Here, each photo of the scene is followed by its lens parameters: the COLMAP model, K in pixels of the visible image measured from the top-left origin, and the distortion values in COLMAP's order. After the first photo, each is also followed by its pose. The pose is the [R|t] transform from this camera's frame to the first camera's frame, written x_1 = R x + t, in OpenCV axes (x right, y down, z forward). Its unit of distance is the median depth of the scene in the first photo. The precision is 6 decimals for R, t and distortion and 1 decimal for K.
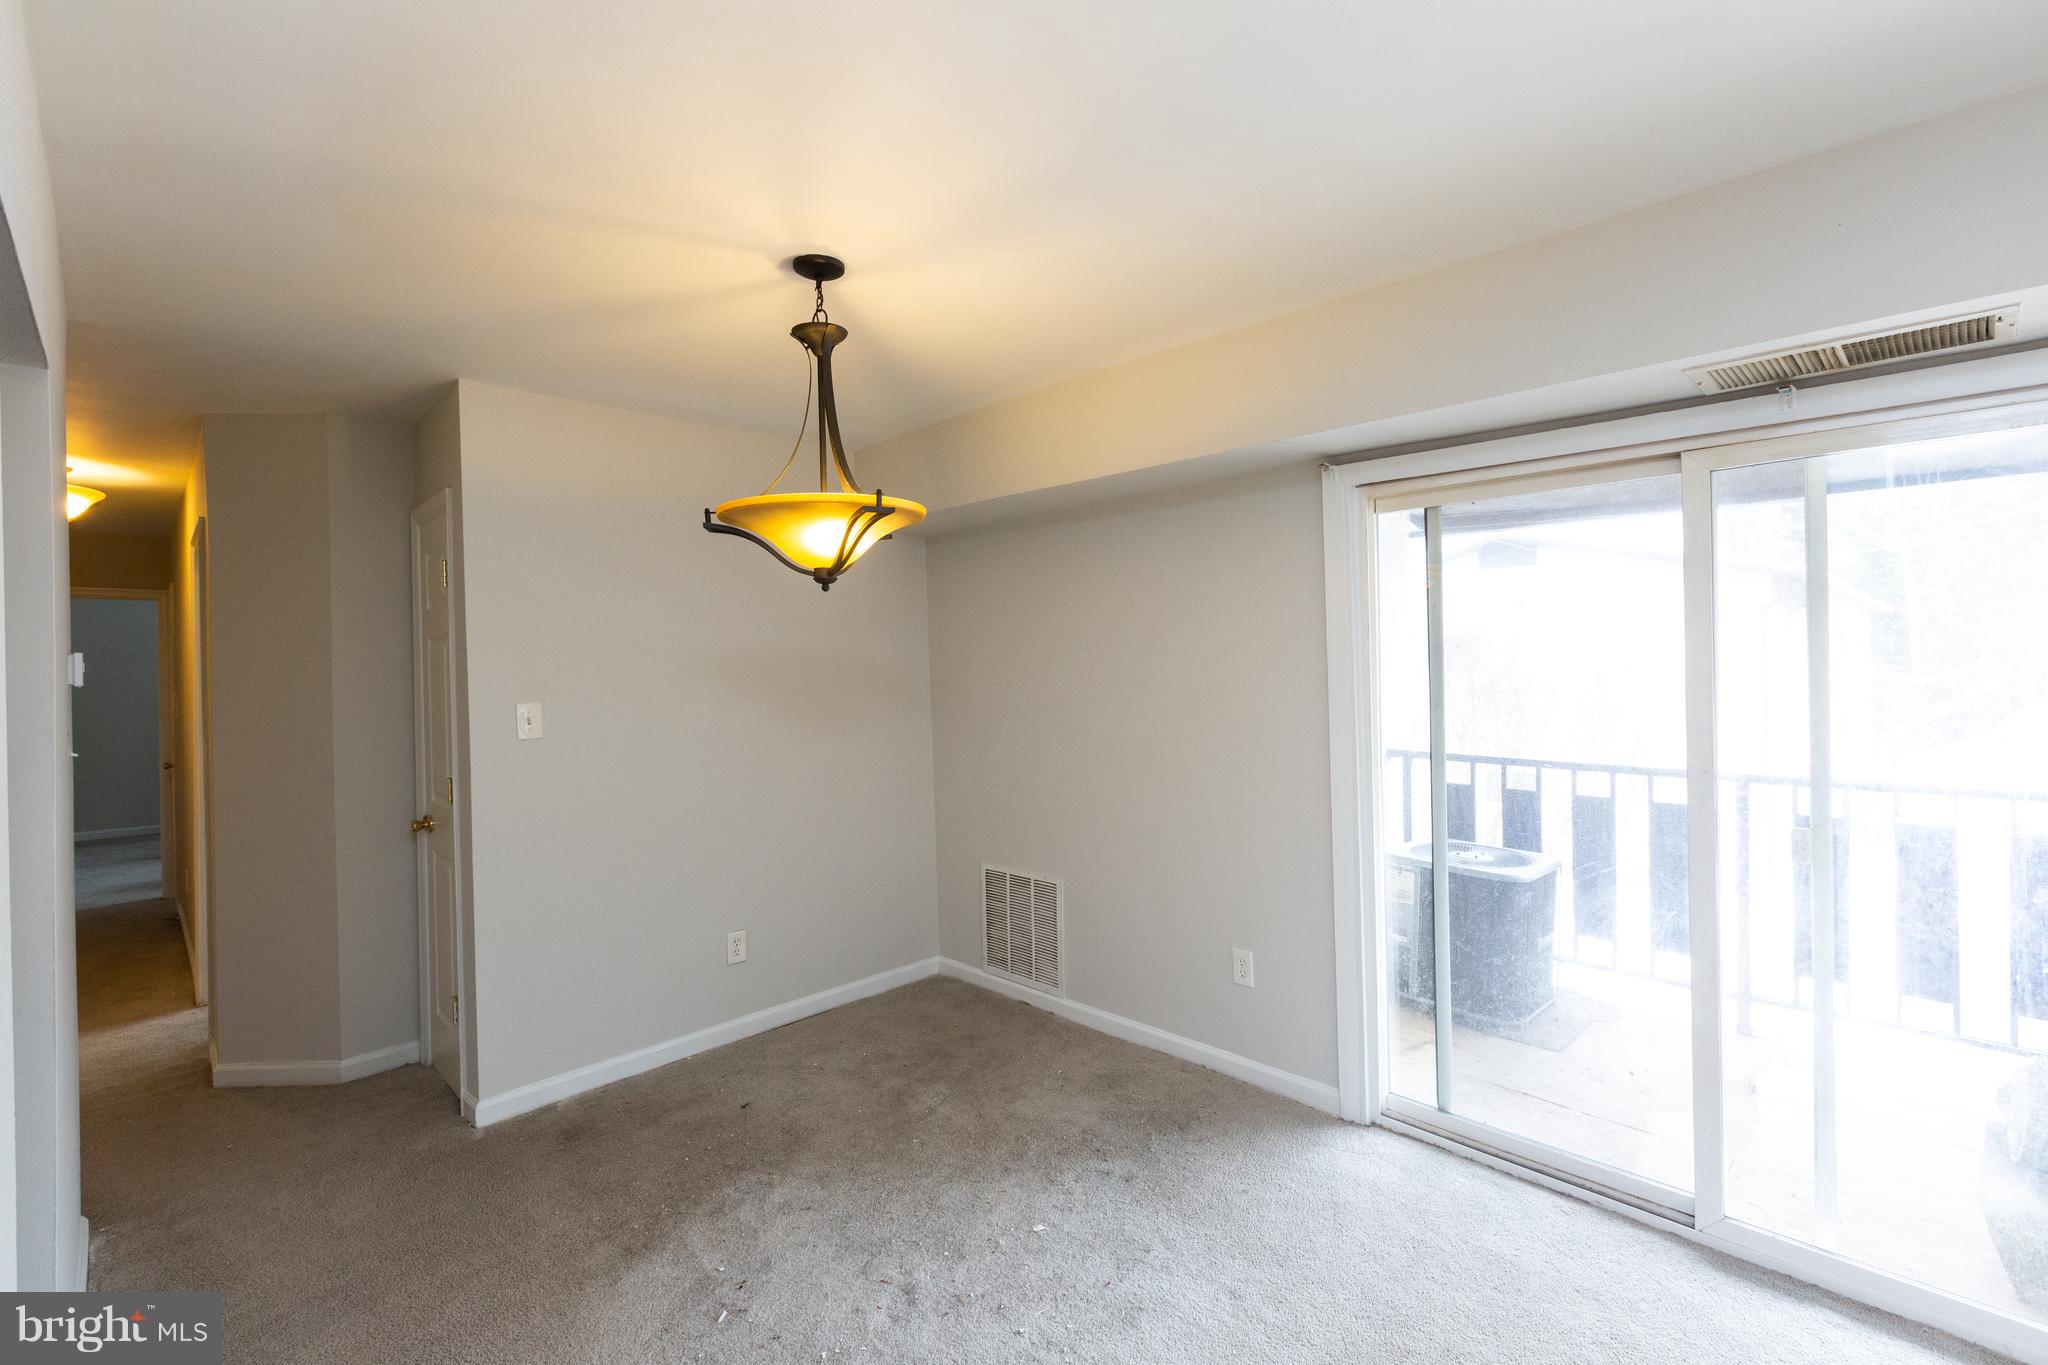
lens RADIAL K [[916.4, 0, 1027.7], [0, 916.4, 667.1], [0, 0, 1]] dist [0.004998, -0.000816]
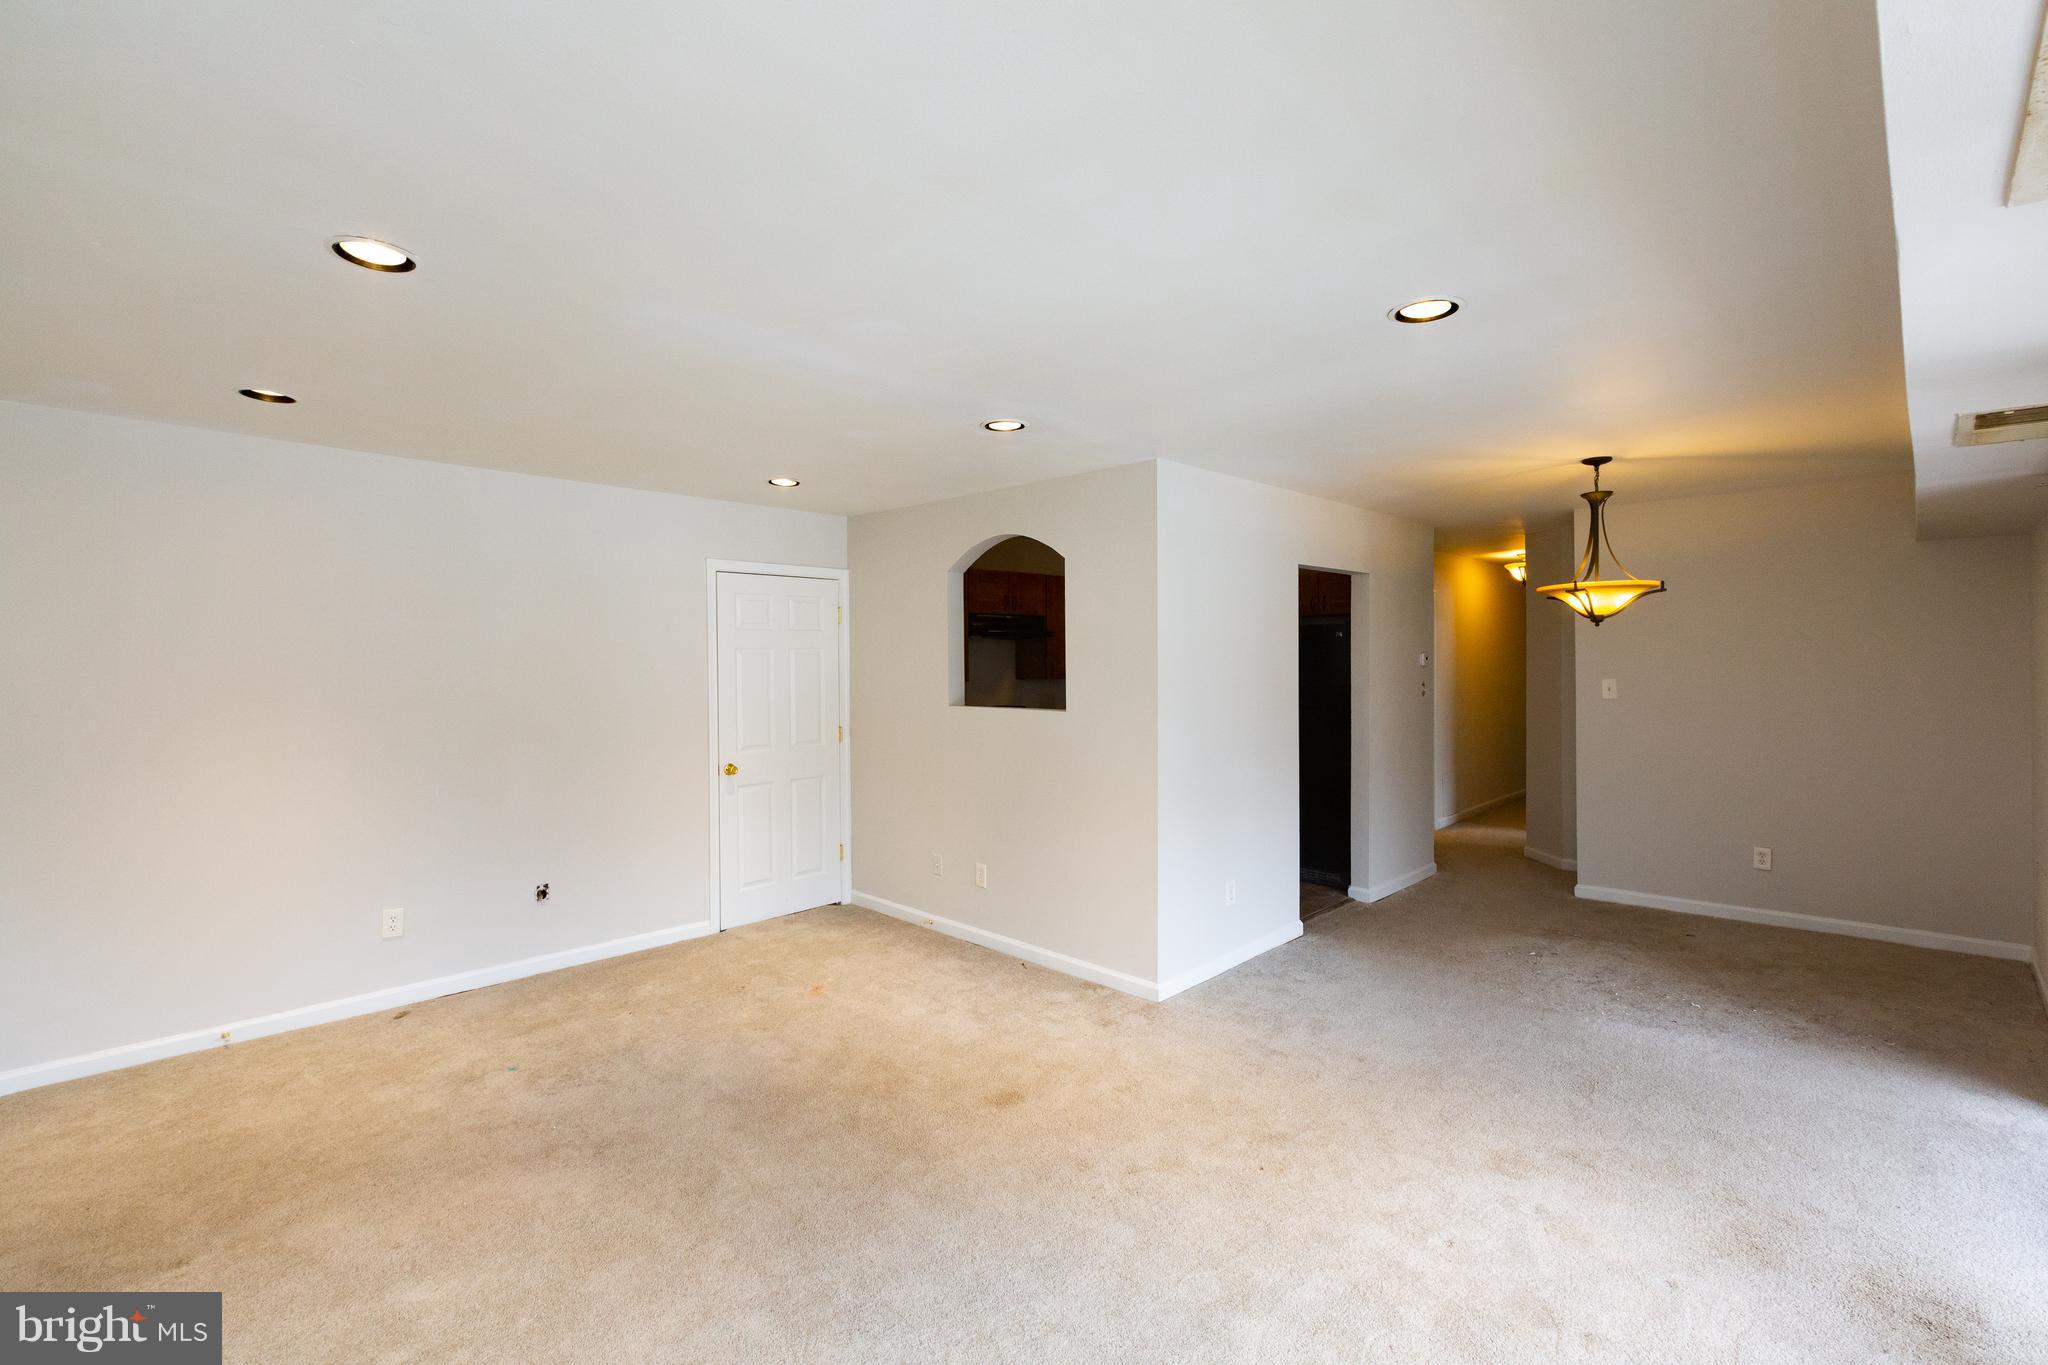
lens RADIAL K [[916.4, 0, 1035.1], [0, 916.4, 683.7], [0, 0, 1]] dist [0.004998, -0.000816]
pose [[0.028601, 0.046958, -0.998487, 1.239132], [0.006849, 0.998863, 0.047172, -0.045092], [0.999567, -0.008188, 0.028247, -0.185055]]
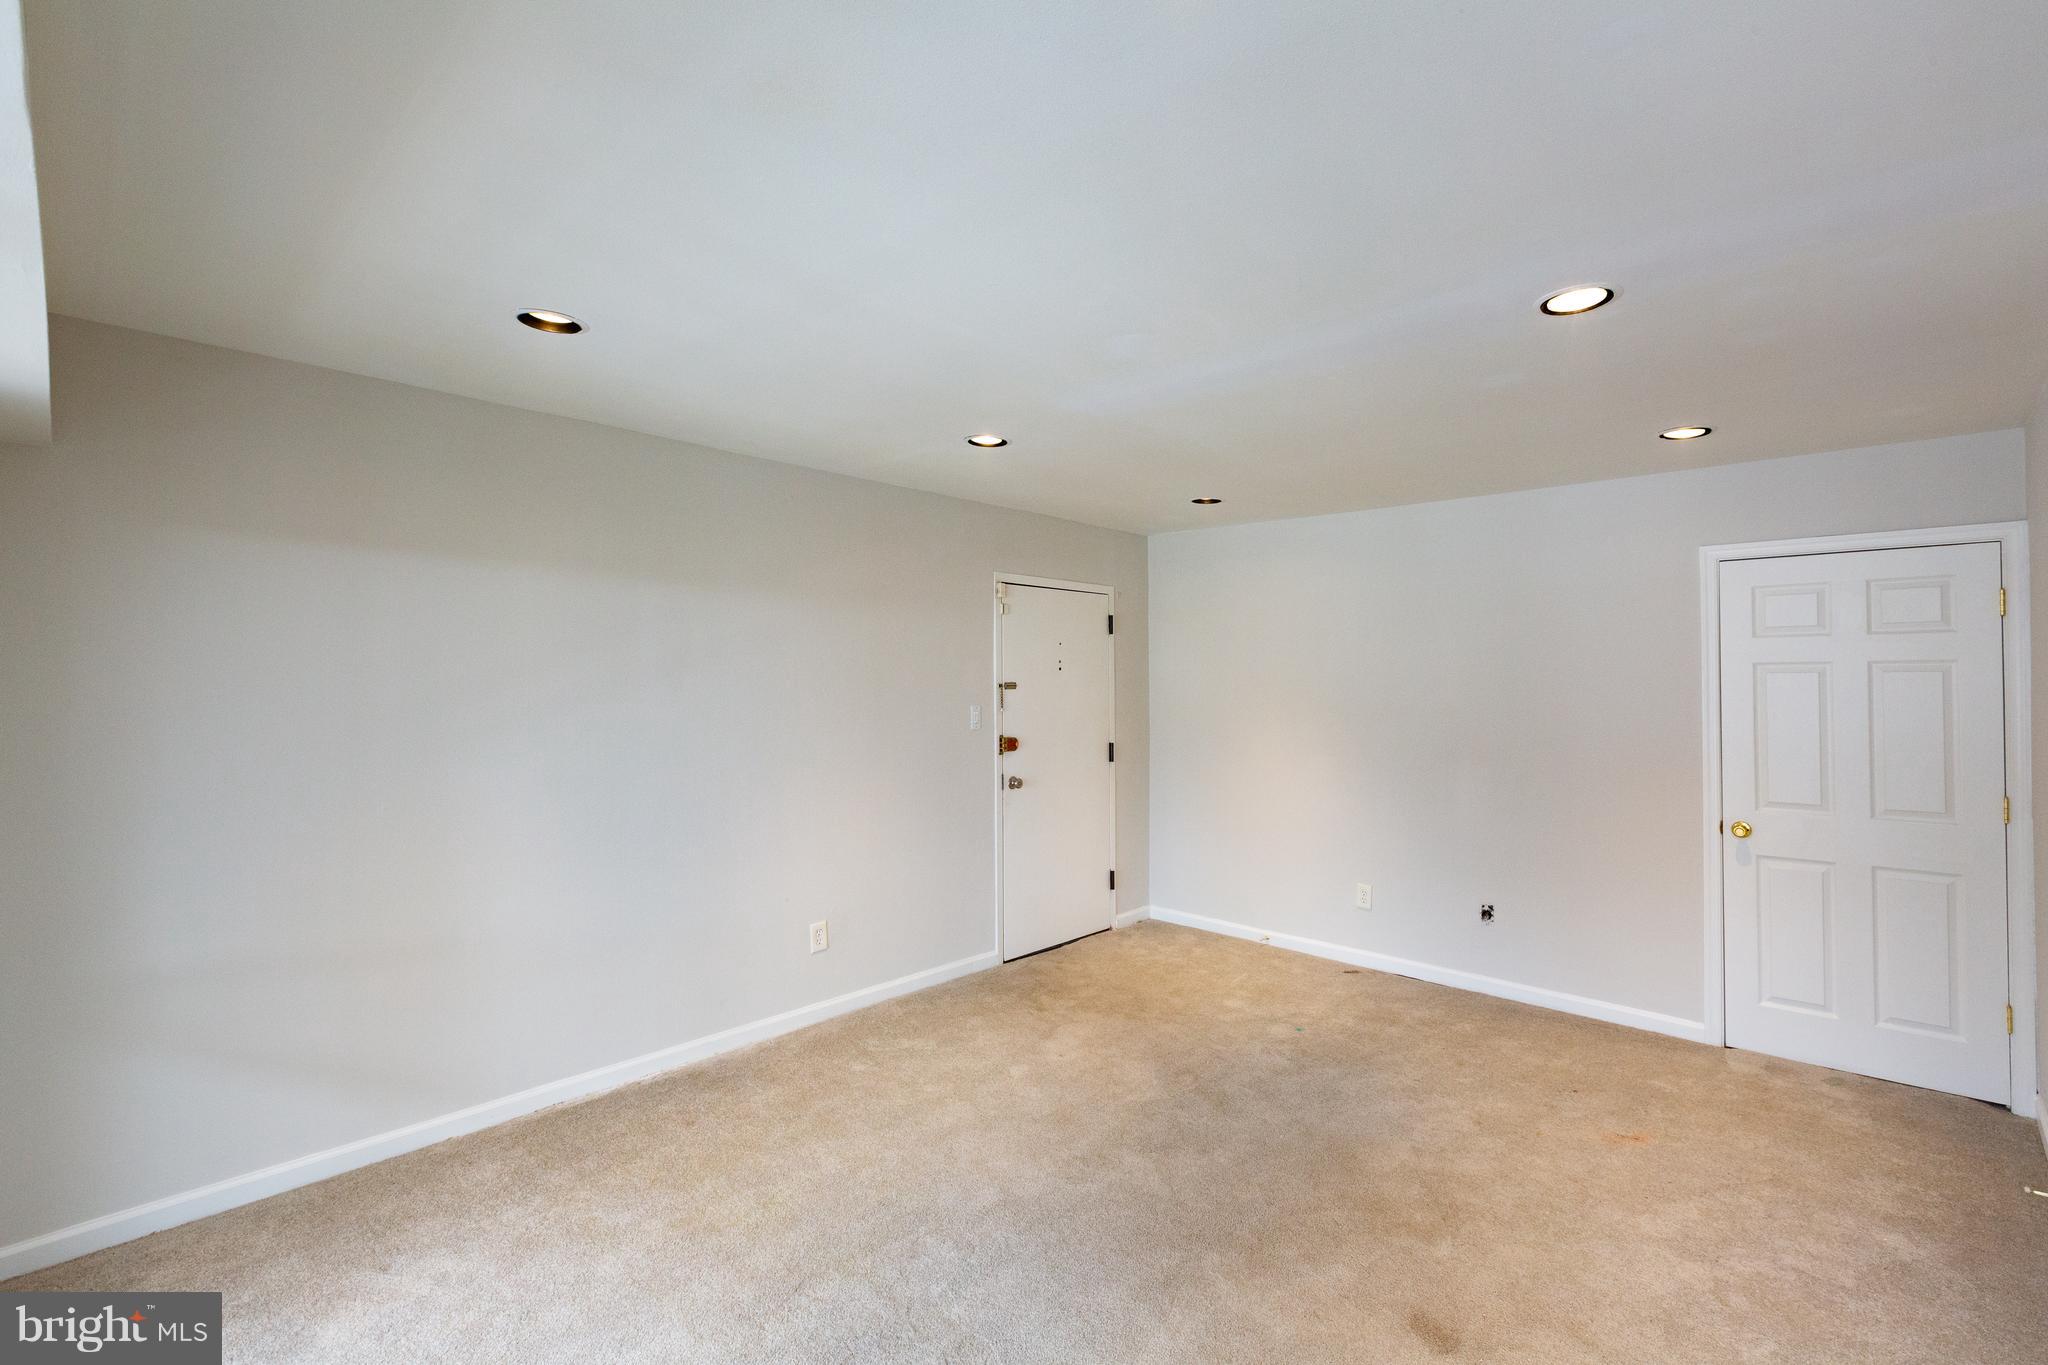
lens RADIAL K [[916.4, 0, 1027.5], [0, 916.4, 670.5], [0, 0, 1]] dist [0.004998, -0.000816]
pose [[-0.999493, 0.019412, -0.025254, 0.546455], [0.019860, 0.999647, -0.017642, -0.022305], [0.024902, -0.018135, -0.999525, 0.494760]]
